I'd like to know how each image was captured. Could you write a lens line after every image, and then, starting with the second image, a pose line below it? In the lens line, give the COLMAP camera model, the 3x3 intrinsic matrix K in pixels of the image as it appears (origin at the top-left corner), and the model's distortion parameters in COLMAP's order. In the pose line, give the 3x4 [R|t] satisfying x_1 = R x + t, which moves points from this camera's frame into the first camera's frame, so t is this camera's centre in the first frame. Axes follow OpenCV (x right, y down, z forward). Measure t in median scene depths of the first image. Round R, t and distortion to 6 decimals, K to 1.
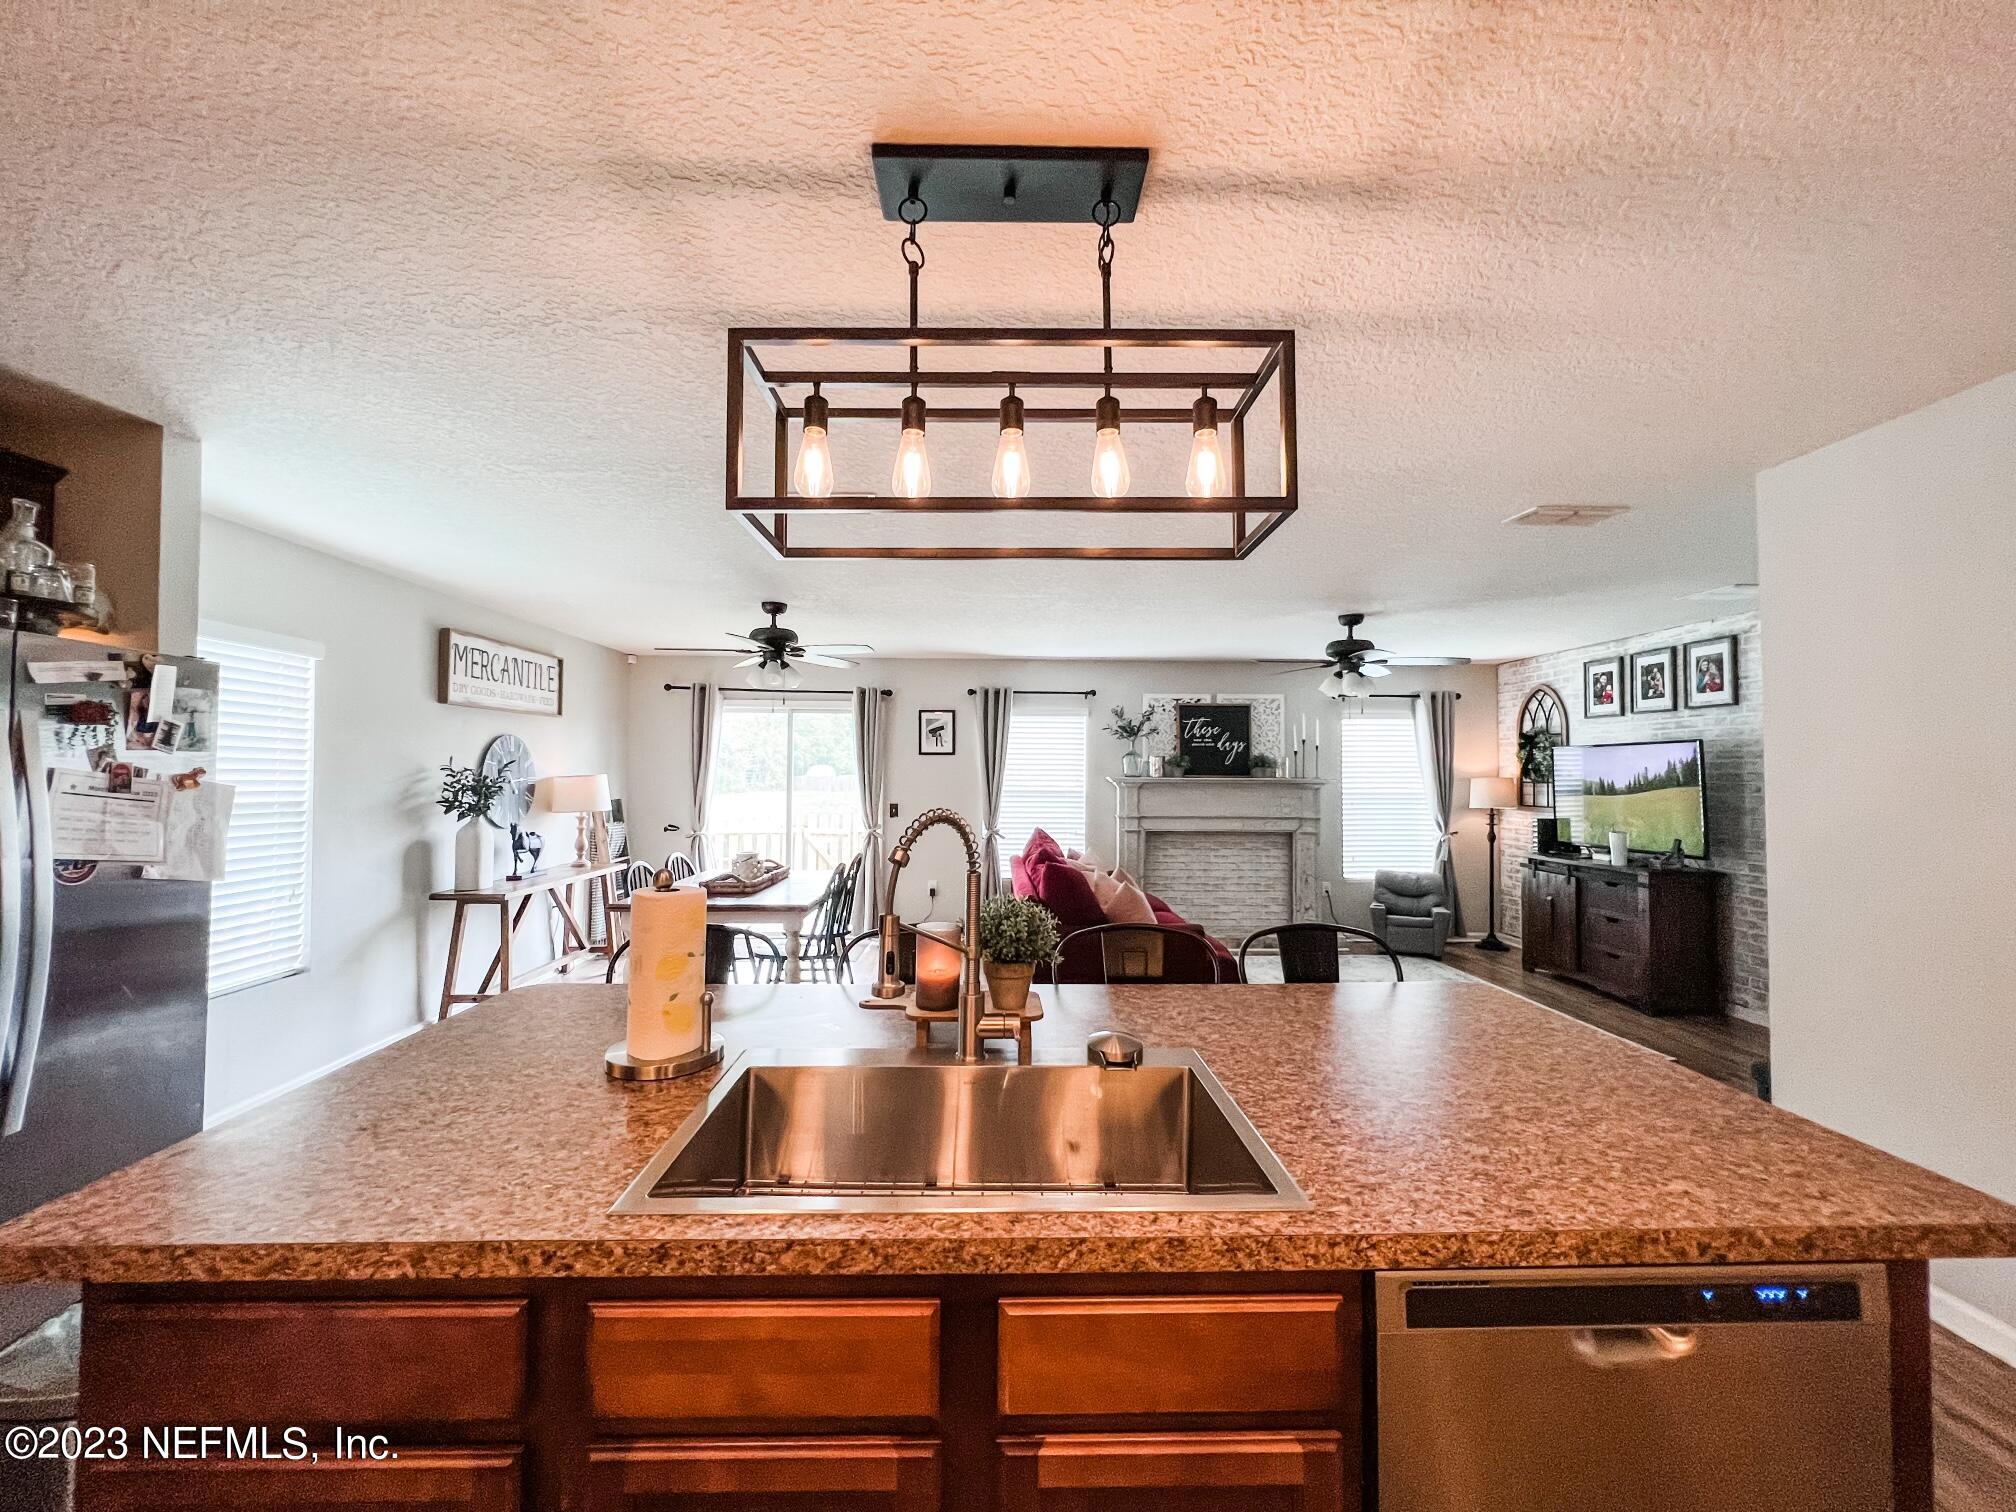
lens RADIAL K [[806.5, 0, 1003.1], [0, 806.5, 749.1], [0, 0, 1]] dist [-0.001587, -0.000400]
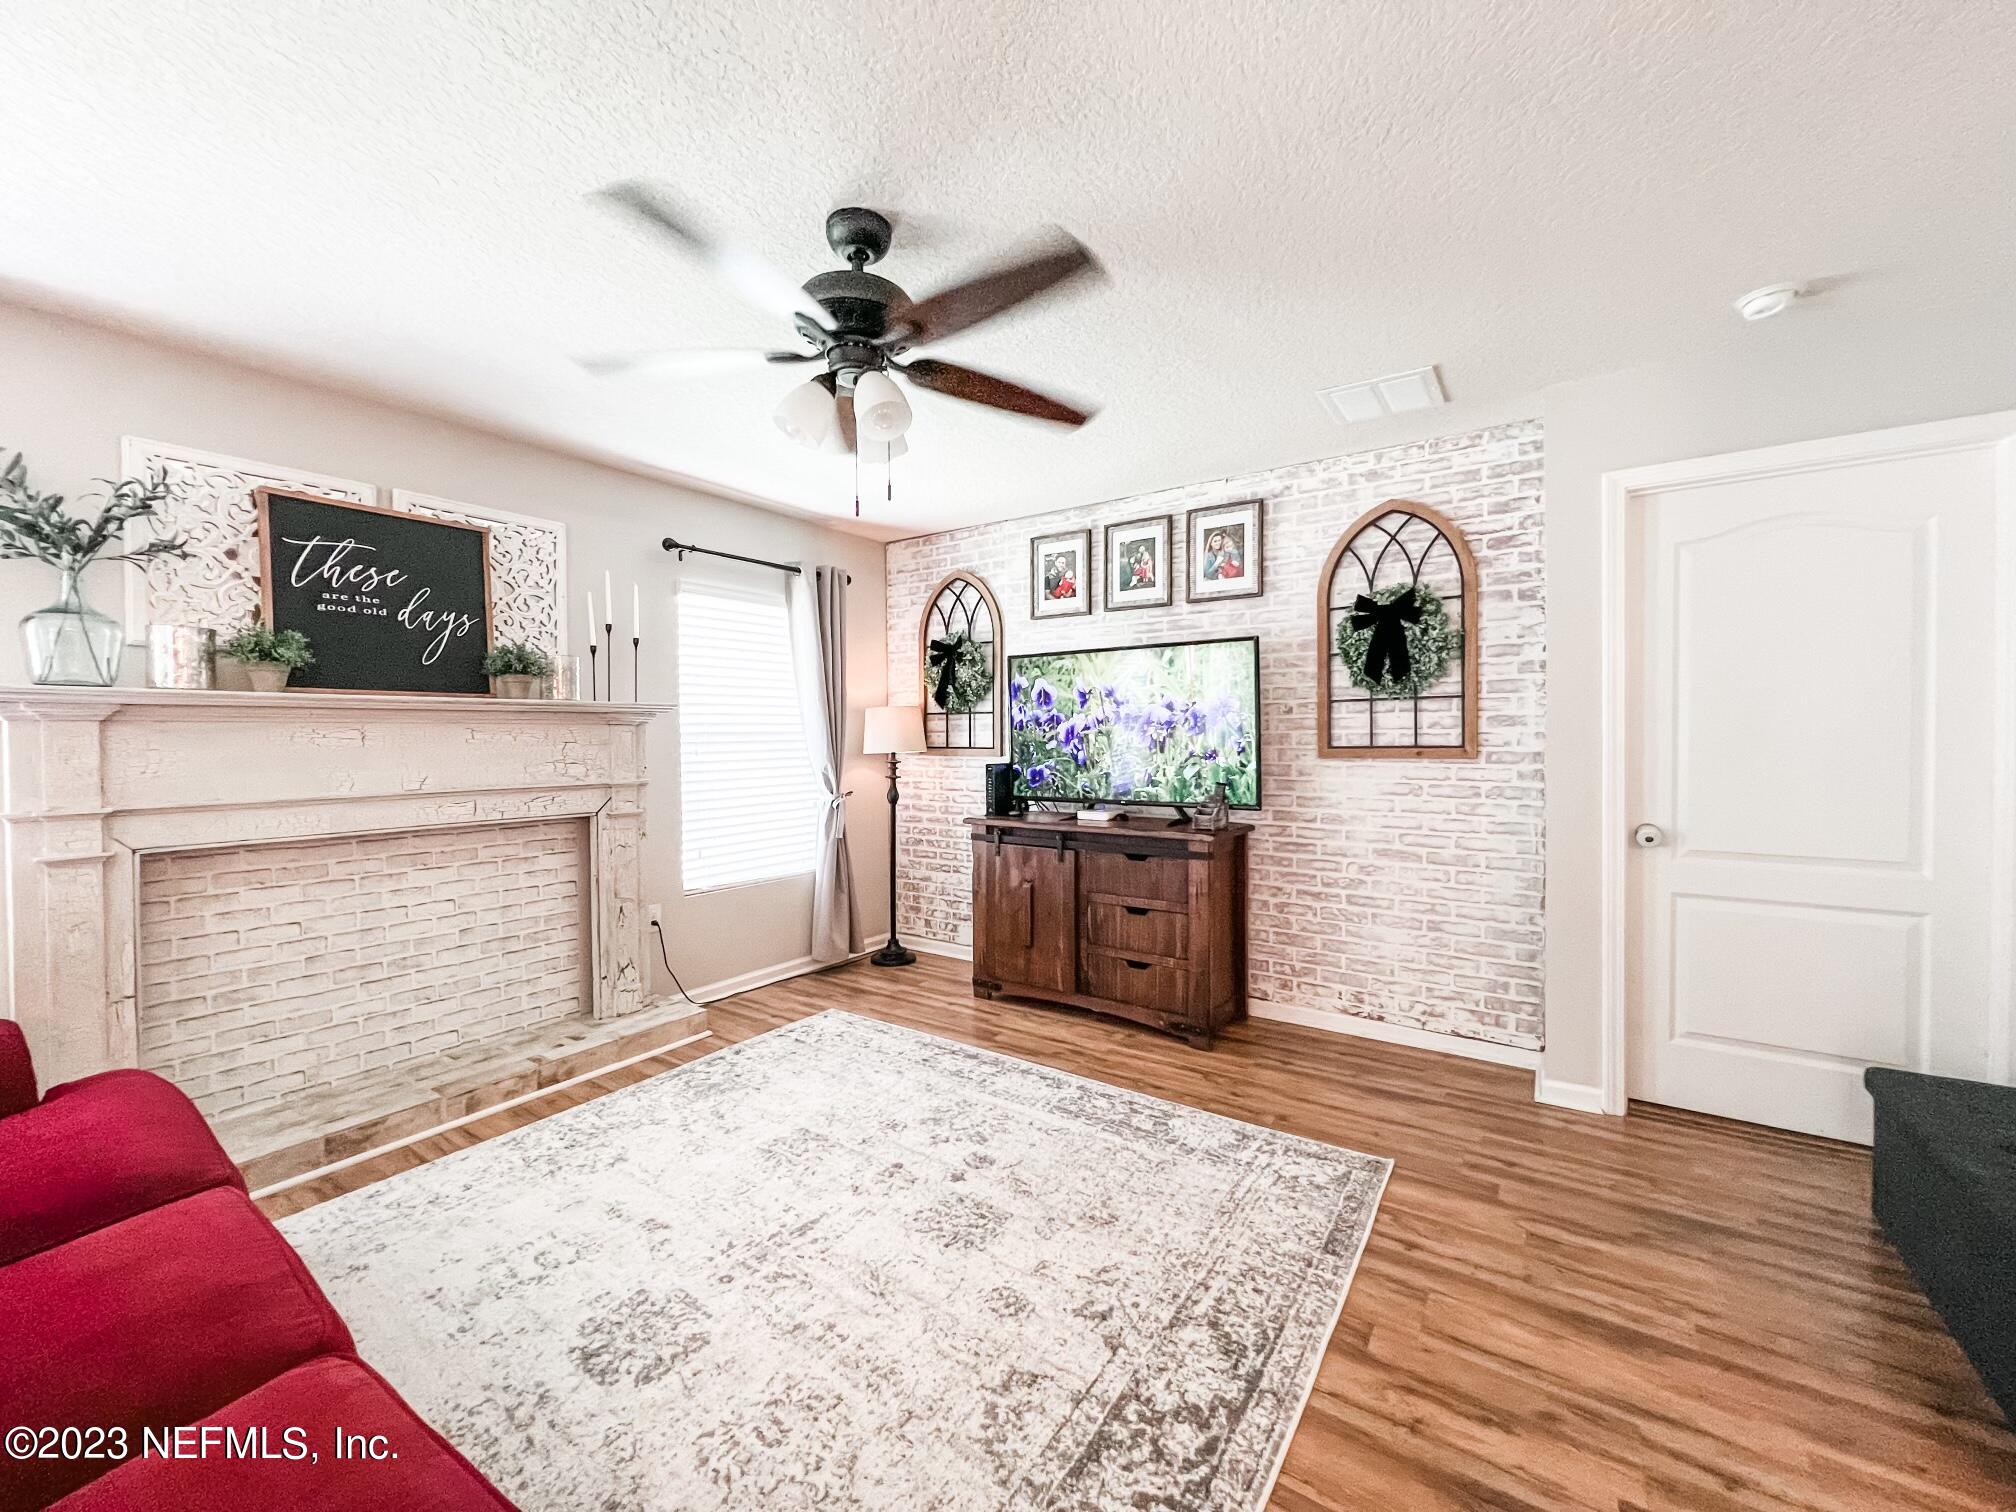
lens RADIAL K [[806.5, 0, 1004.0], [0, 806.5, 748.4], [0, 0, 1]] dist [-0.001587, -0.000400]
pose [[0.595302, -0.024948, 0.803114, 0.124997], [-0.014416, 0.999025, 0.041720, 0.040397], [-0.803372, -0.036414, 0.594362, 0.528462]]
